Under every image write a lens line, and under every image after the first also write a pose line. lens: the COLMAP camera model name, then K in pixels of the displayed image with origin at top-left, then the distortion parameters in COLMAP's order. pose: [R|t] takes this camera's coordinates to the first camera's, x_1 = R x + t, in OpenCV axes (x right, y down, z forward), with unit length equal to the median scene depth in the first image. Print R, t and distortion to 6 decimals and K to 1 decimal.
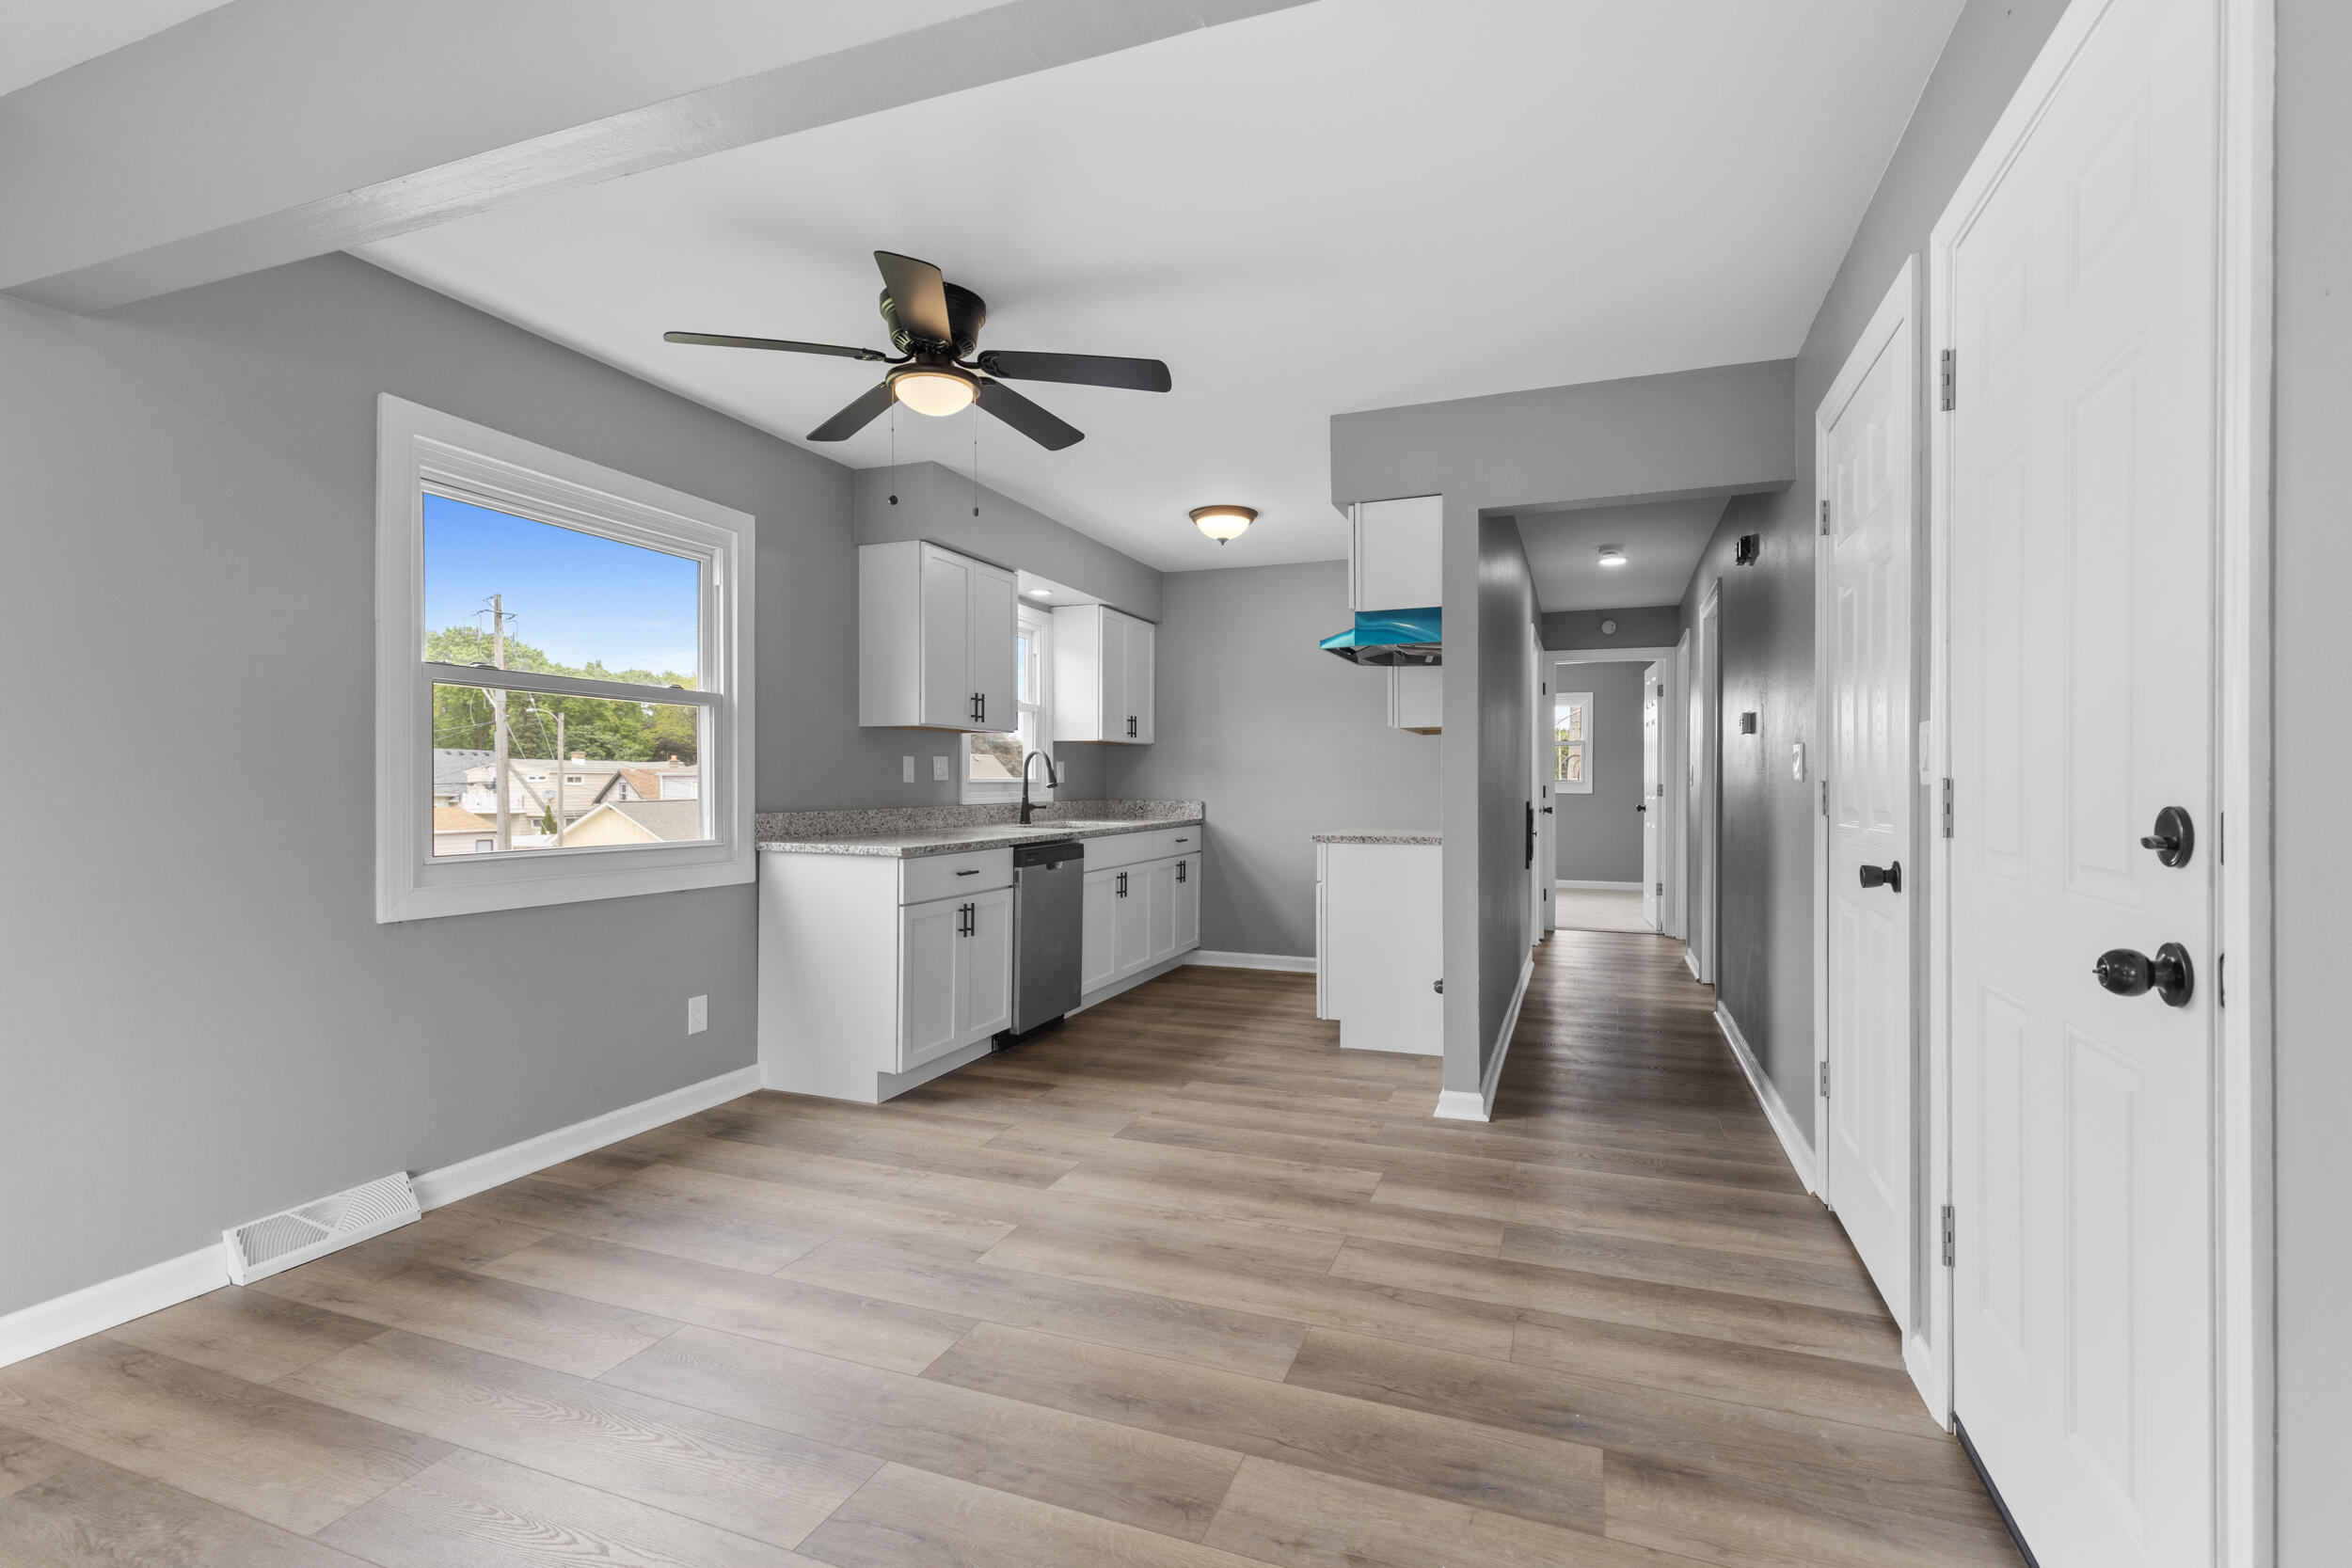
lens RADIAL K [[1064.4, 0, 1209.8], [0, 1064.4, 784.7], [0, 0, 1]] dist [0.007402, -0.001440]
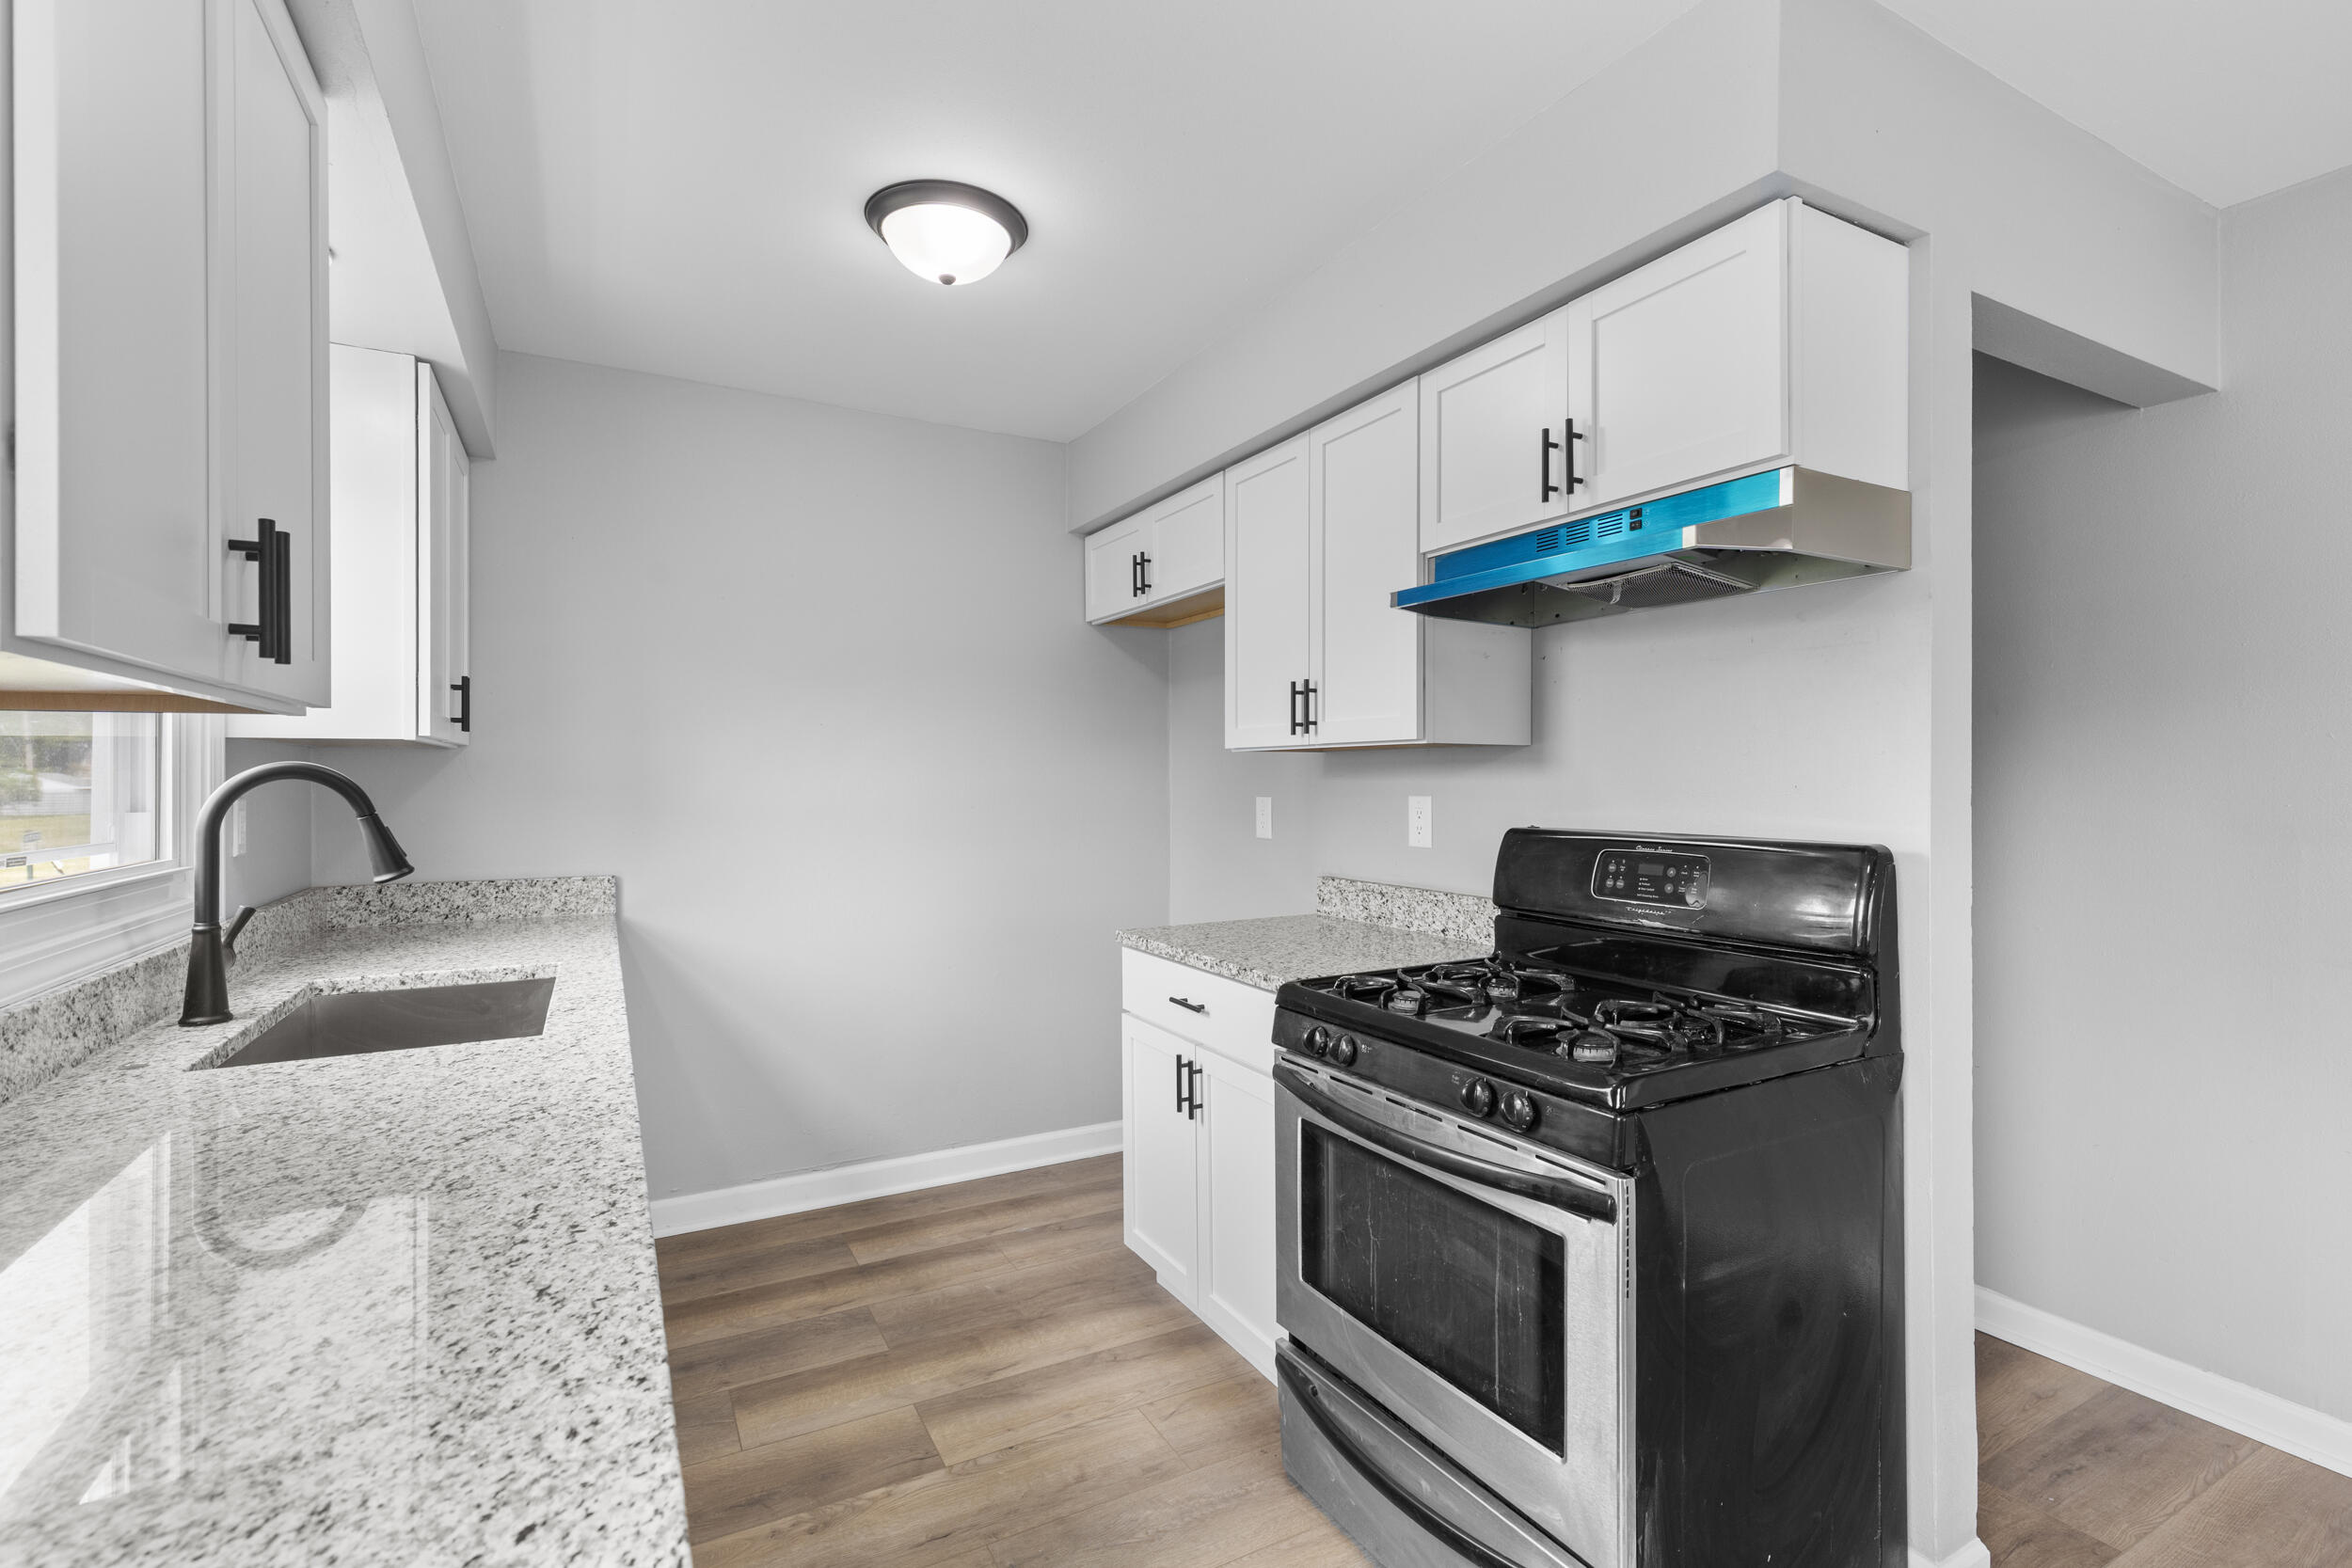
lens RADIAL K [[1064.4, 0, 1183.5], [0, 1064.4, 771.5], [0, 0, 1]] dist [0.007402, -0.001440]
pose [[0.665157, 0.004403, 0.746690, -0.245061], [0.003252, 0.999956, -0.008793, -0.032447], [-0.746696, 0.008277, 0.665114, 0.695817]]
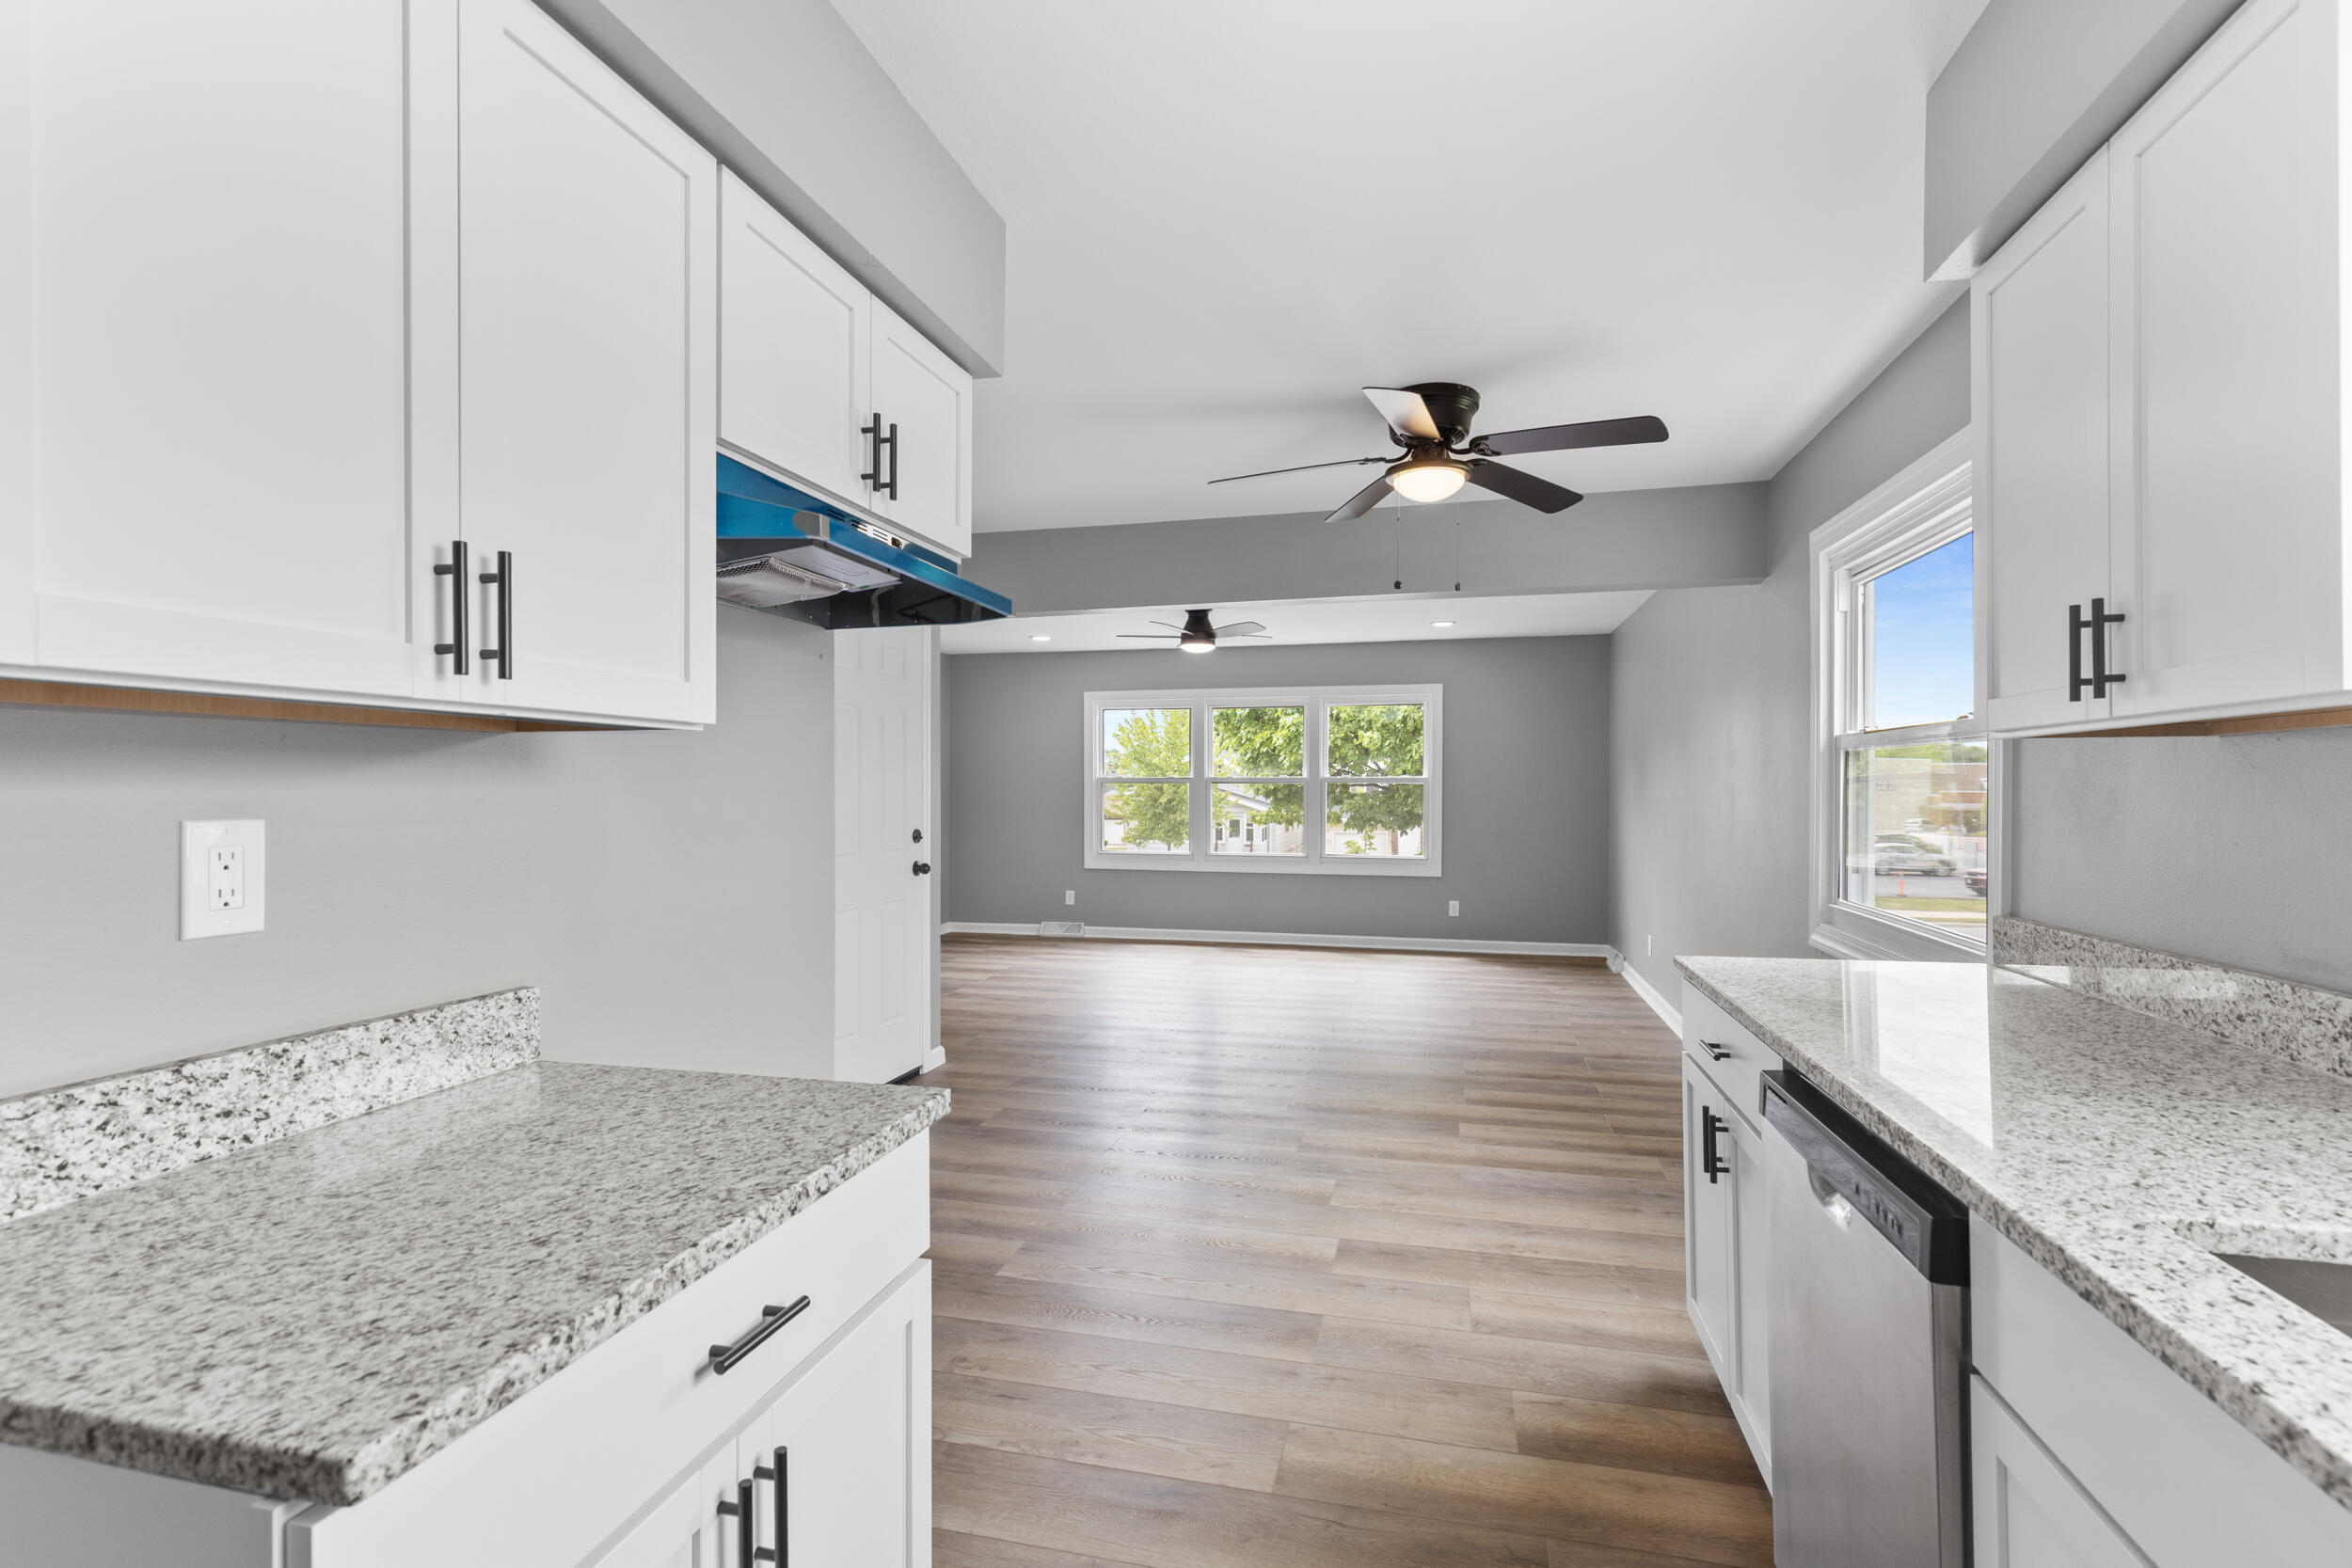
lens RADIAL K [[1064.4, 0, 1208.9], [0, 1064.4, 777.4], [0, 0, 1]] dist [0.007402, -0.001440]
pose [[-0.993645, -0.009088, -0.112189, 0.056820], [-0.008144, 0.999928, -0.008870, -0.034838], [0.112262, -0.007900, -0.993647, 1.224090]]
